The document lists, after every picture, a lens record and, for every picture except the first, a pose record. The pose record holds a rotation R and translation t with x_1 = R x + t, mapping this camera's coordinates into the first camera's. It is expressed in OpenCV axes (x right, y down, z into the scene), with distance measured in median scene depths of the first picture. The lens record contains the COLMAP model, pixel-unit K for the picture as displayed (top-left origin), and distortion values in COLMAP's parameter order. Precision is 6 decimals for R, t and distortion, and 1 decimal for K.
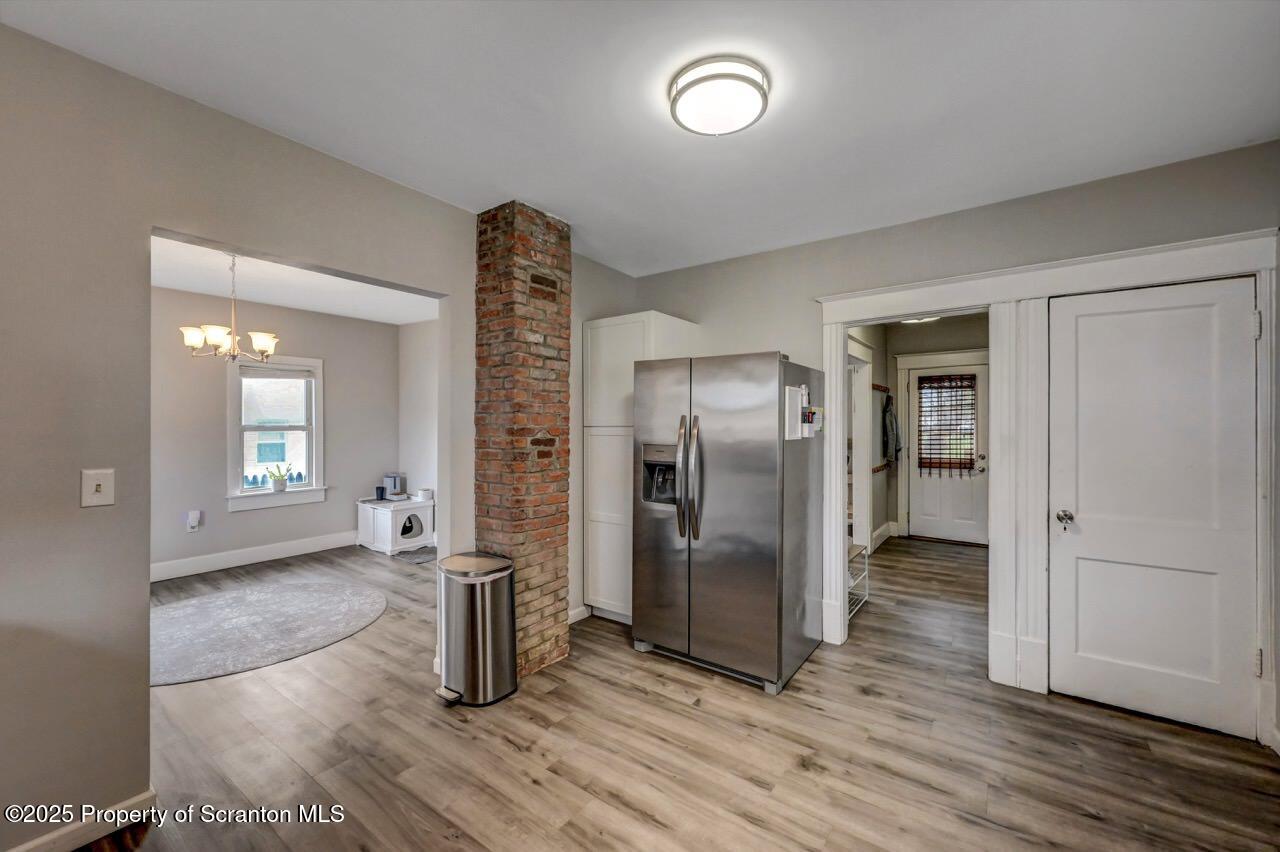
lens RADIAL K [[510.3, 0, 642.1], [0, 510.3, 421.6], [0, 0, 1]] dist [0.001396, 0.000201]
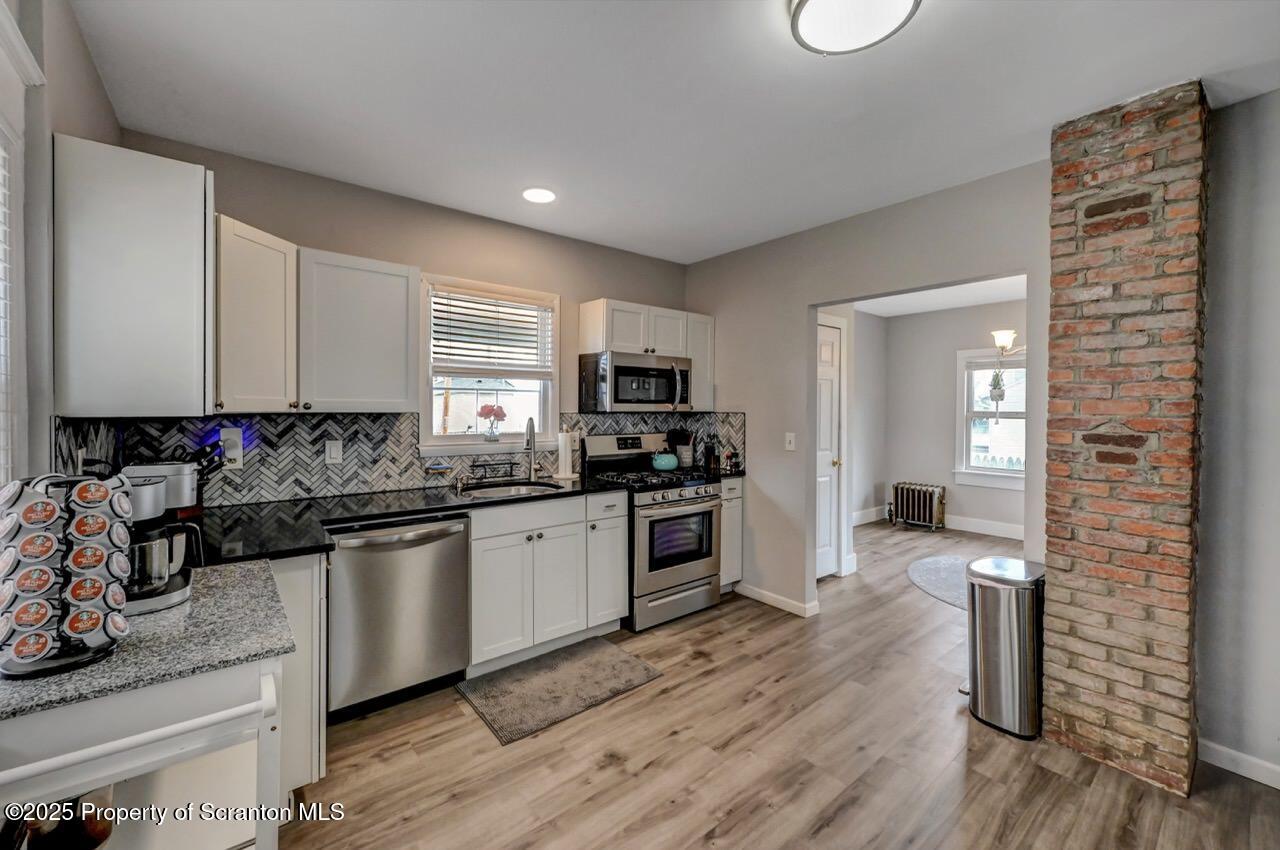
lens RADIAL K [[513.4, 0, 645.7], [0, 513.4, 411.4], [0, 0, 1]] dist [0.000618, 0.000151]
pose [[-0.247816, 0.001560, -0.968806, 0.664189], [-0.003060, 0.999992, 0.002393, 0.002194], [0.968802, 0.003558, -0.247809, 0.586361]]
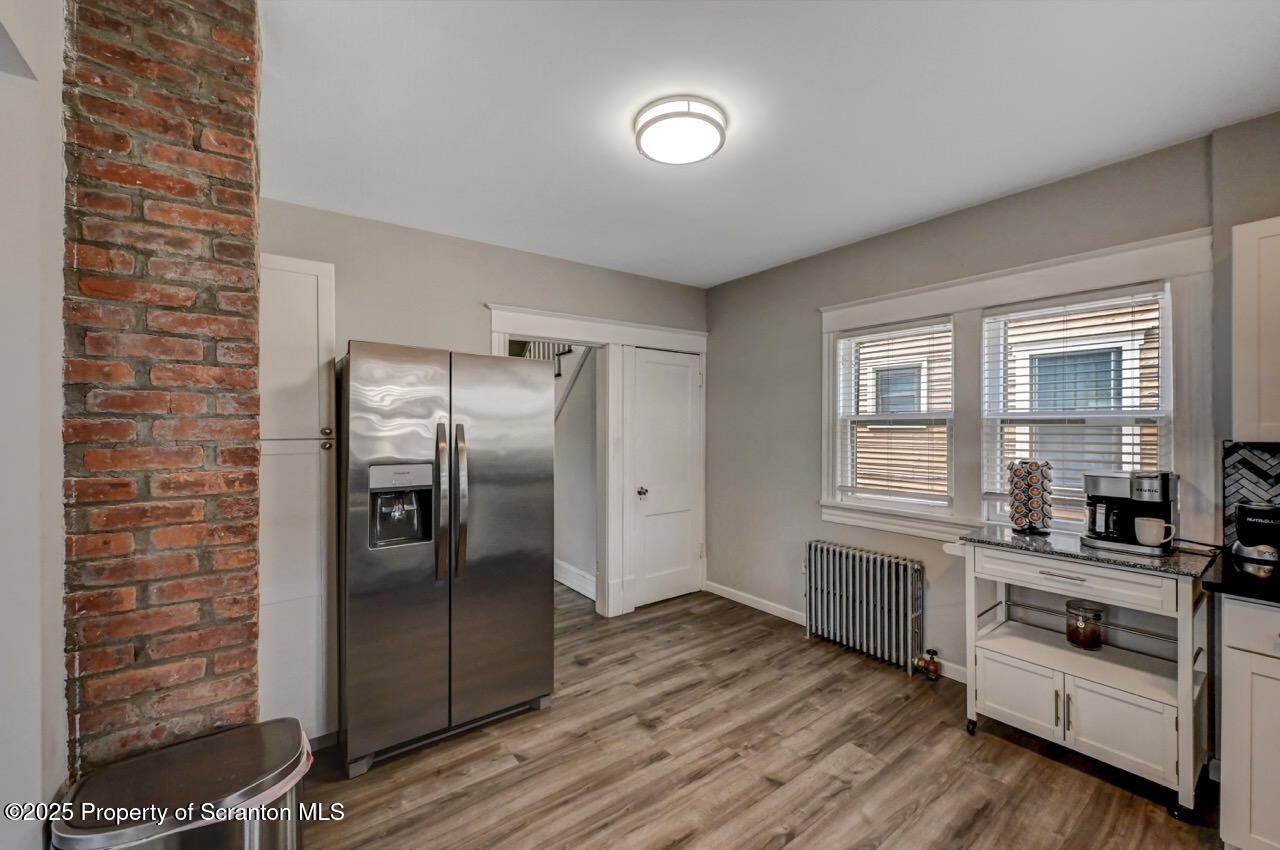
lens RADIAL K [[511.4, 0, 642.1], [0, 511.4, 428.2], [0, 0, 1]] dist [0.000459, -0.000048]
pose [[0.295948, -0.003637, 0.955197, -0.596510], [-0.001671, 0.999989, 0.004326, -0.009694], [-0.955202, -0.002876, 0.295939, 0.501007]]
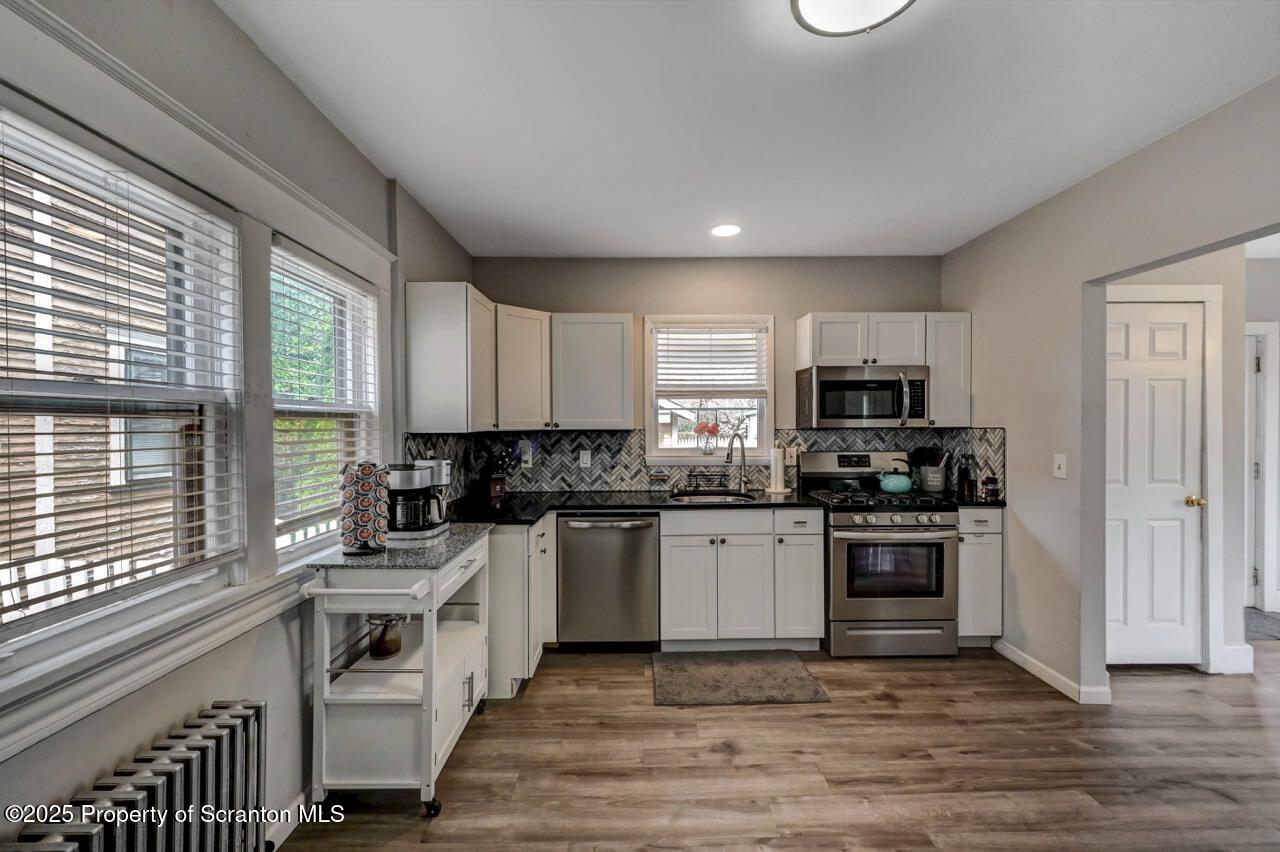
lens RADIAL K [[519.4, 0, 645.2], [0, 519.4, 428.6], [0, 0, 1]] dist [0.000119, 0.000142]
pose [[-0.796016, 0.006671, -0.605239, 0.552226], [0.004762, 0.999977, 0.004759, 0.000289], [0.605257, 0.000907, -0.796029, 0.923375]]
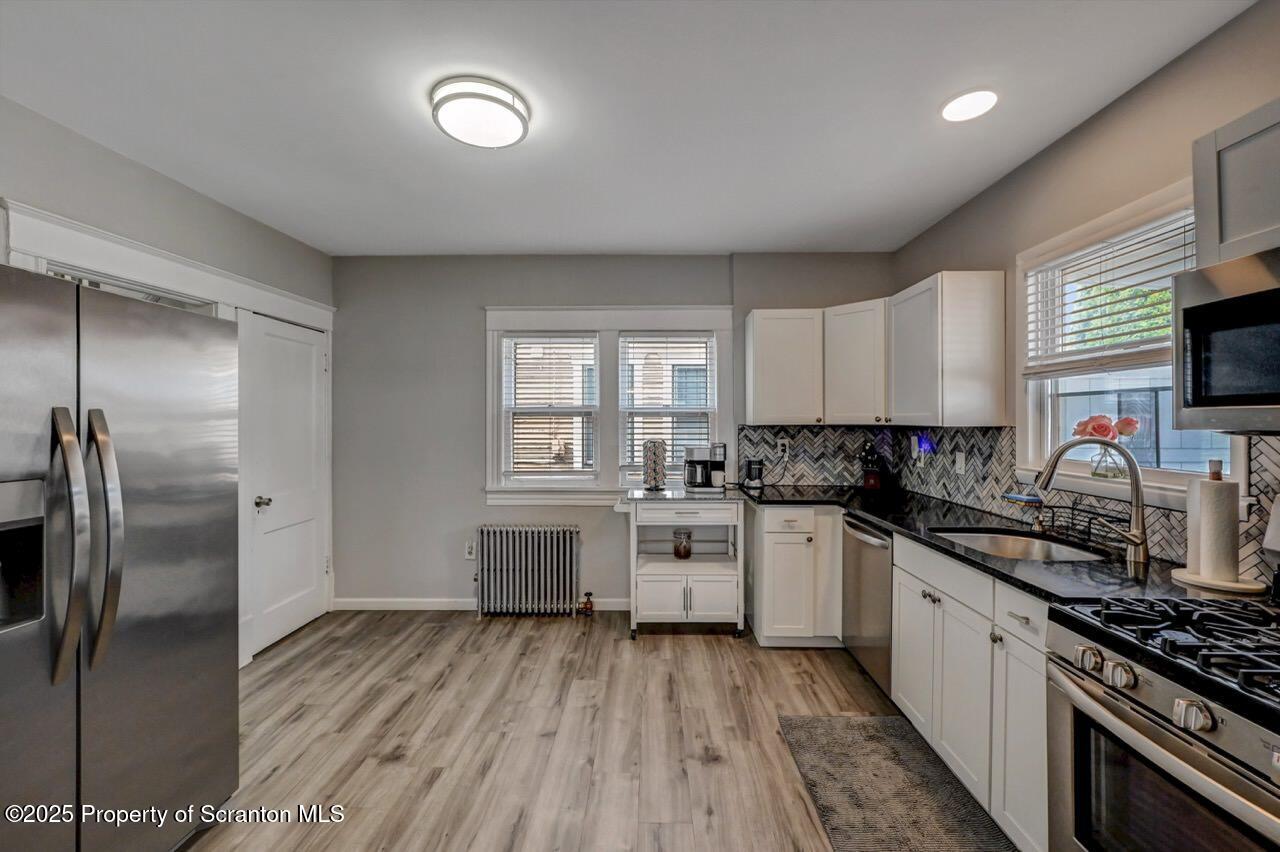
lens RADIAL K [[510.3, 0, 642.1], [0, 510.3, 421.6], [0, 0, 1]] dist [0.001396, 0.000201]
pose [[-0.572320, -0.002045, 0.820028, -0.595100], [-0.000926, 0.999998, 0.001847, -0.001235], [-0.820030, 0.000298, -0.572320, 0.879764]]
